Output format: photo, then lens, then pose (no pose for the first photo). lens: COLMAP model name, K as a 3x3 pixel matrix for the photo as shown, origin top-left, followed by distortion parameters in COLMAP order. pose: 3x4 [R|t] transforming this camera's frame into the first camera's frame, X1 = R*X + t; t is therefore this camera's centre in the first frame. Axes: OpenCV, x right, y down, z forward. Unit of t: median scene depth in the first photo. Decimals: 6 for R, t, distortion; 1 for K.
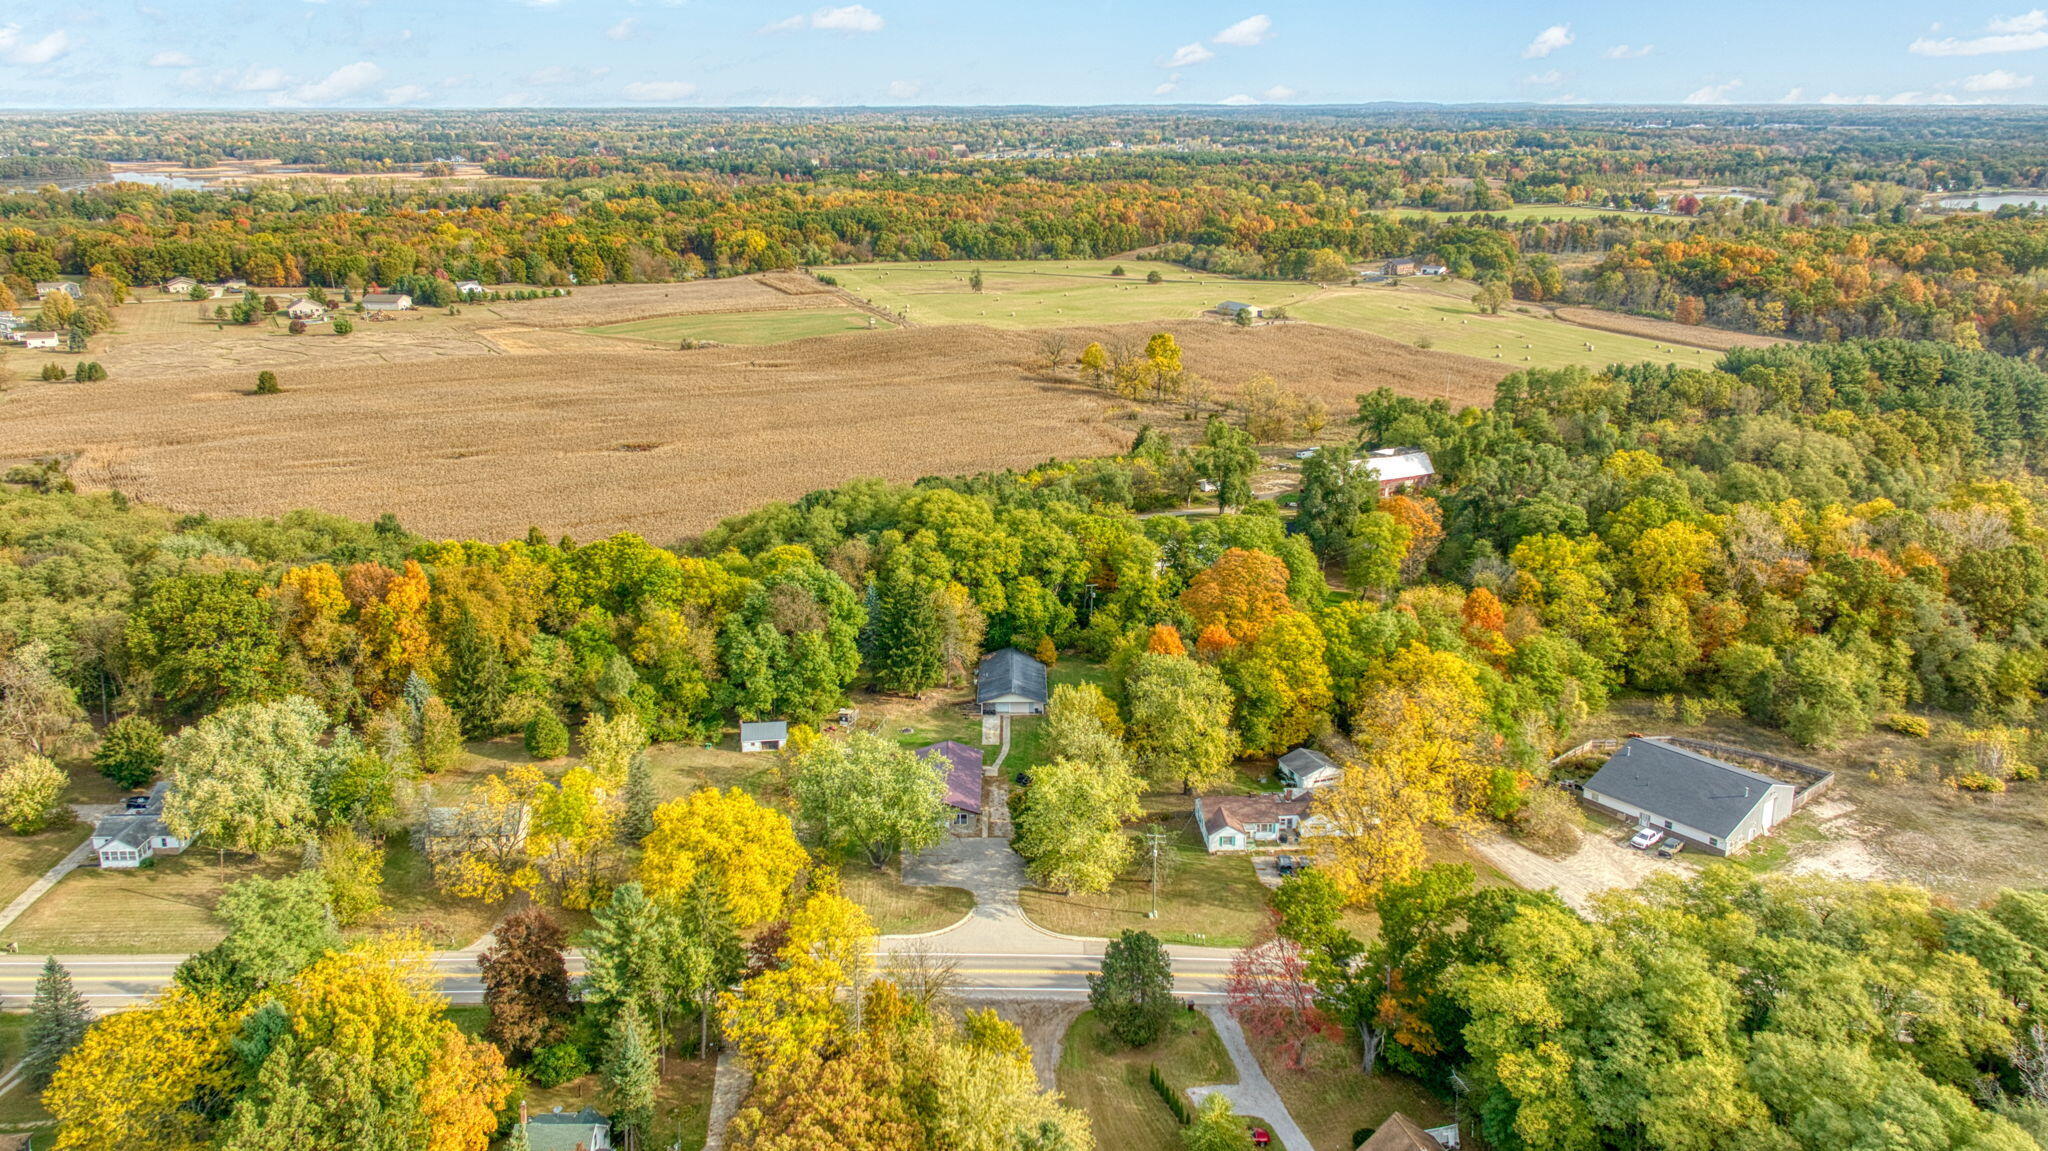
lens RADIAL K [[1408.7, 0, 948.7], [0, 1408.7, 575.3], [0, 0, 1]] dist [-0.128705, -0.003756]
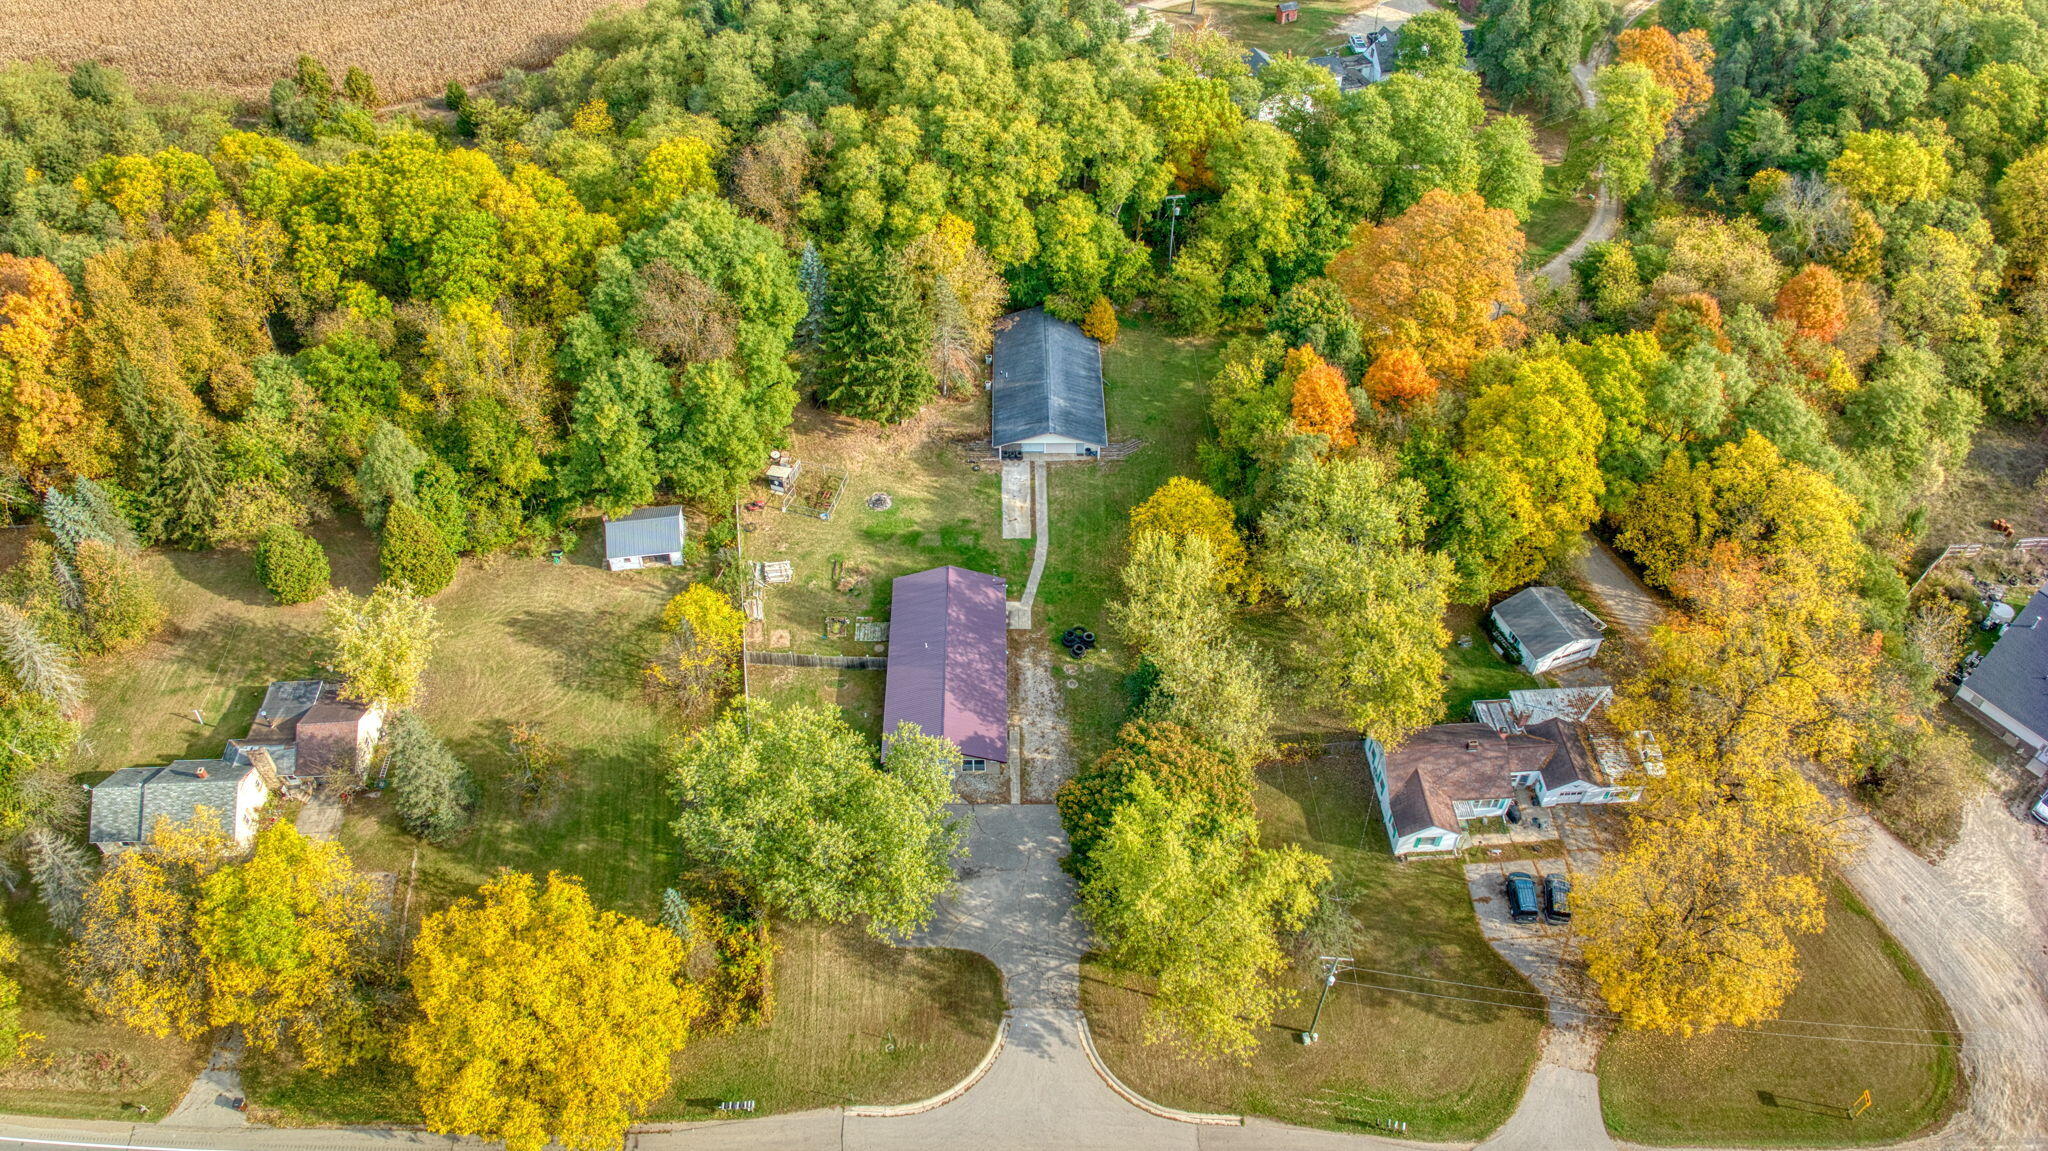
lens RADIAL K [[1408.7, 0, 948.7], [0, 1408.7, 575.3], [0, 0, 1]] dist [-0.128705, -0.003756]
pose [[0.999811, -0.018207, 0.006801, -0.004016], [0.012801, 0.880187, 0.474455, -0.145279], [-0.014625, -0.474278, 0.880254, 0.416508]]
